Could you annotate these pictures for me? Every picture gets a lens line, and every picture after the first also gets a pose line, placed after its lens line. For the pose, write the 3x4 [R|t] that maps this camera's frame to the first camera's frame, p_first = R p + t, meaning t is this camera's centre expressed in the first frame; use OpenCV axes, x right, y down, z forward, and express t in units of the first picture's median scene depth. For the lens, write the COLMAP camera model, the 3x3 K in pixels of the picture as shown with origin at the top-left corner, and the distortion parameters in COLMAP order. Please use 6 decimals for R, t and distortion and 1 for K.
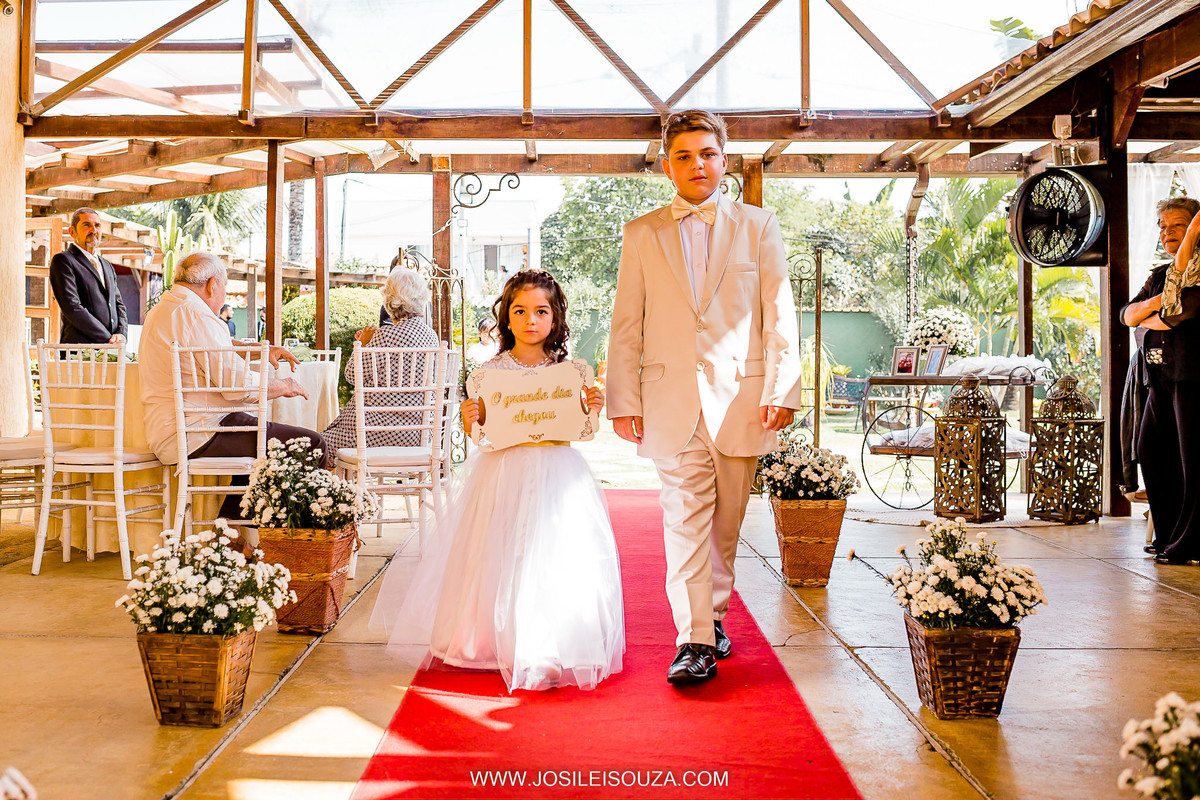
lens RADIAL K [[1291.1, 0, 599.5], [0, 1291.1, 371.5], [0, 0, 1]] dist [-0.069332, 0.014530]
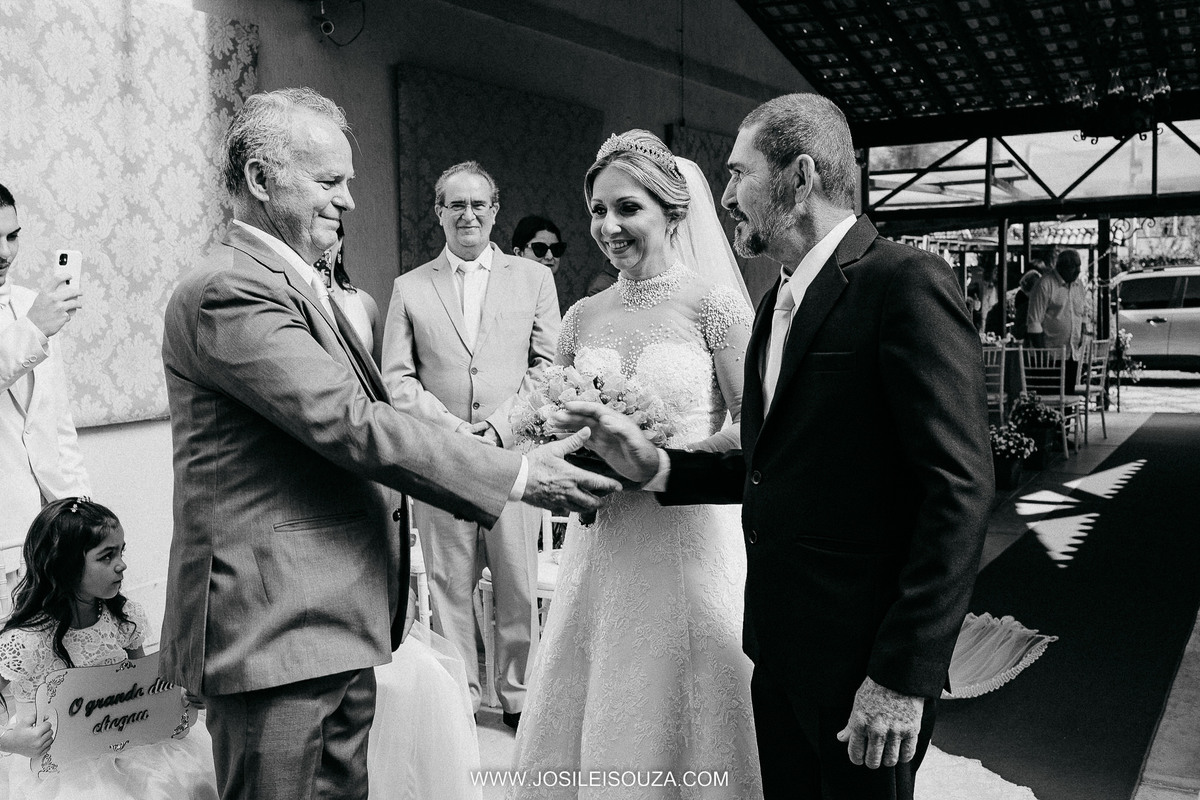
lens RADIAL K [[1166.9, 0, 598.0], [0, 1166.9, 418.6], [0, 0, 1]] dist [-0.066148, 0.051106]
pose [[0.857157, 0.027508, -0.514320, 0.208711], [0.024835, 0.995204, 0.094617, -0.134380], [0.514456, -0.093875, 0.852363, -1.411687]]
